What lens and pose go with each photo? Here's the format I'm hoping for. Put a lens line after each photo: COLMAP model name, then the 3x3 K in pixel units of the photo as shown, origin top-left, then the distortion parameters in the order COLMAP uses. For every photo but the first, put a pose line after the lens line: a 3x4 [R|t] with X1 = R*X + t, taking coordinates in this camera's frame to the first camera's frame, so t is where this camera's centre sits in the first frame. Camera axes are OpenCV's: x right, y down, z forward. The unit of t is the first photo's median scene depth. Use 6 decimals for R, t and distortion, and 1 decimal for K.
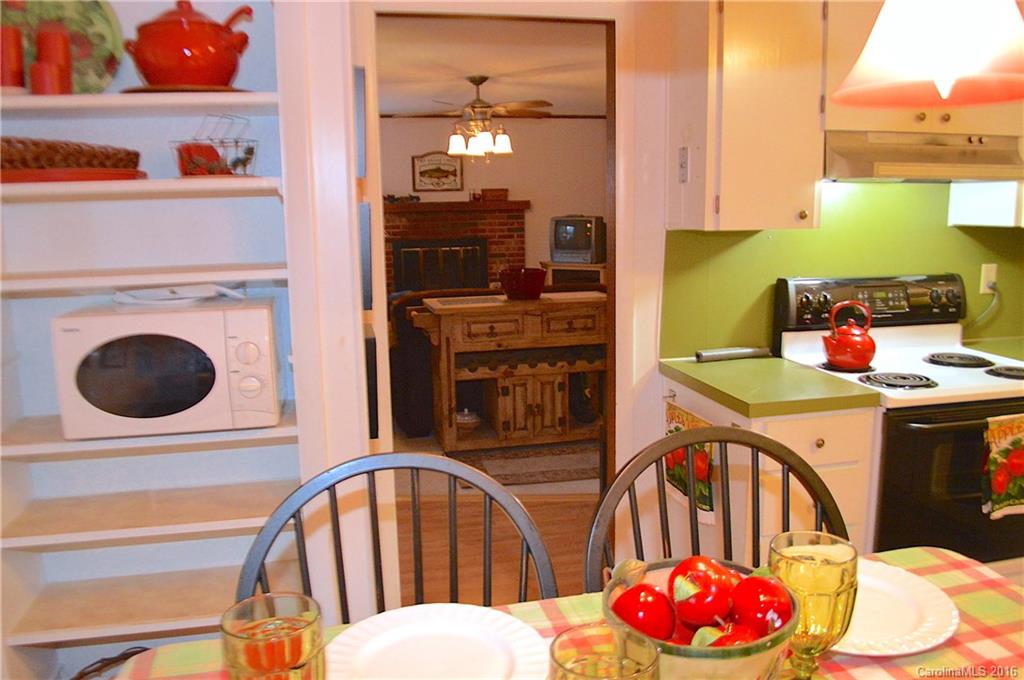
lens RADIAL K [[802.3, 0, 516.6], [0, 802.3, 335.8], [0, 0, 1]] dist [-0.013856, 0.012894]
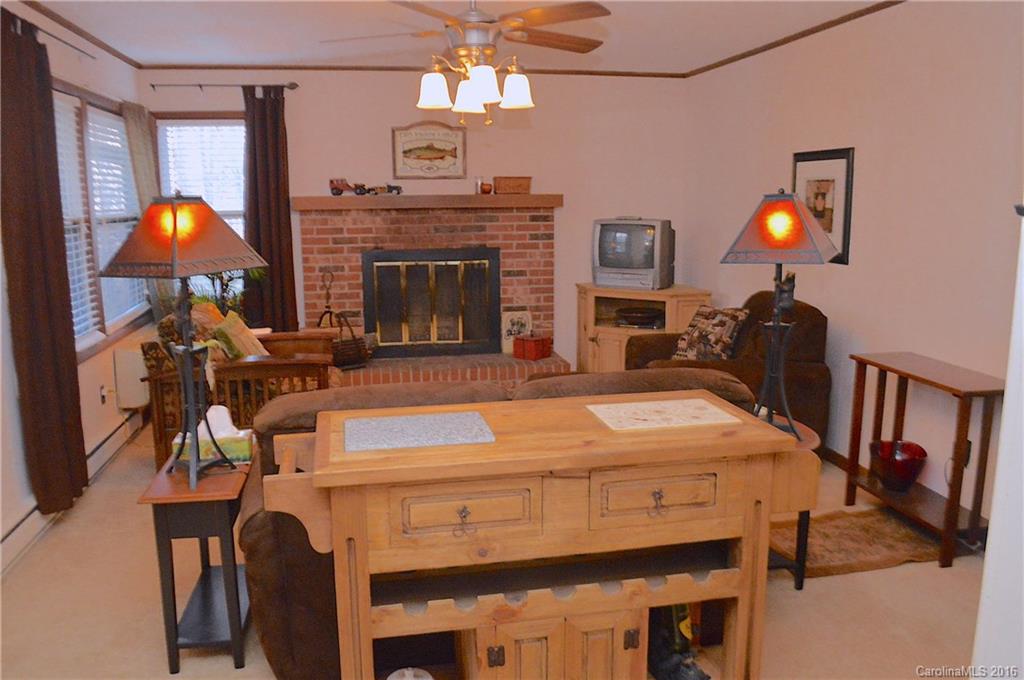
lens RADIAL K [[802.3, 0, 508.8], [0, 802.3, 325.1], [0, 0, 1]] dist [-0.013856, 0.012894]
pose [[0.998703, 0.019771, -0.046909, 0.004601], [-0.020001, 0.999790, -0.004437, -0.053950], [0.046812, 0.005370, 0.998889, 0.320092]]
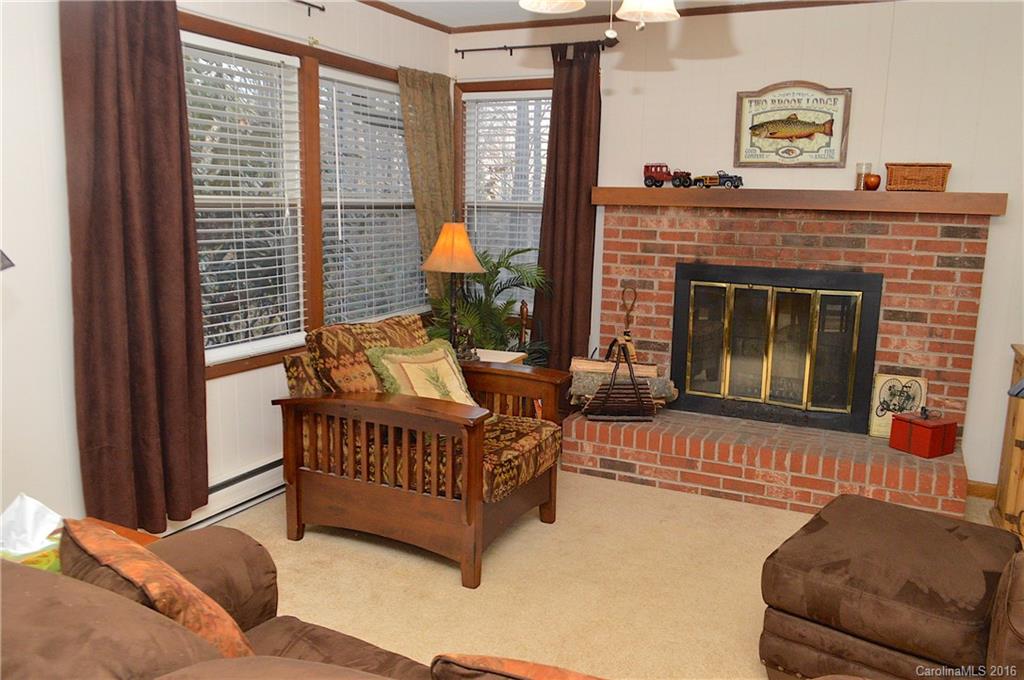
lens RADIAL K [[802.3, 0, 519.7], [0, 802.3, 343.6], [0, 0, 1]] dist [-0.013856, 0.012894]
pose [[0.797950, 0.145039, -0.585012, 0.068371], [-0.140797, 0.988616, 0.053057, -0.080742], [0.586048, 0.040031, 0.809287, 0.533120]]
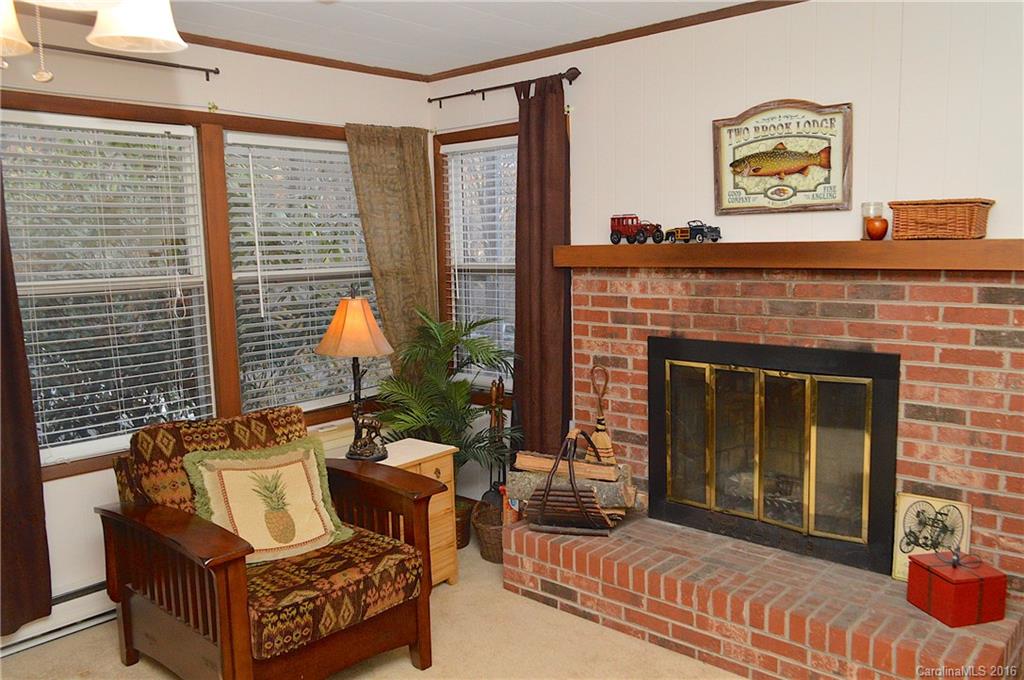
lens RADIAL K [[802.3, 0, 520.7], [0, 802.3, 344.6], [0, 0, 1]] dist [-0.013856, 0.012894]
pose [[0.601781, 0.112017, -0.790766, 0.125654], [-0.127075, 0.990932, 0.043666, -0.123089], [0.788487, 0.074209, 0.610559, 0.697733]]
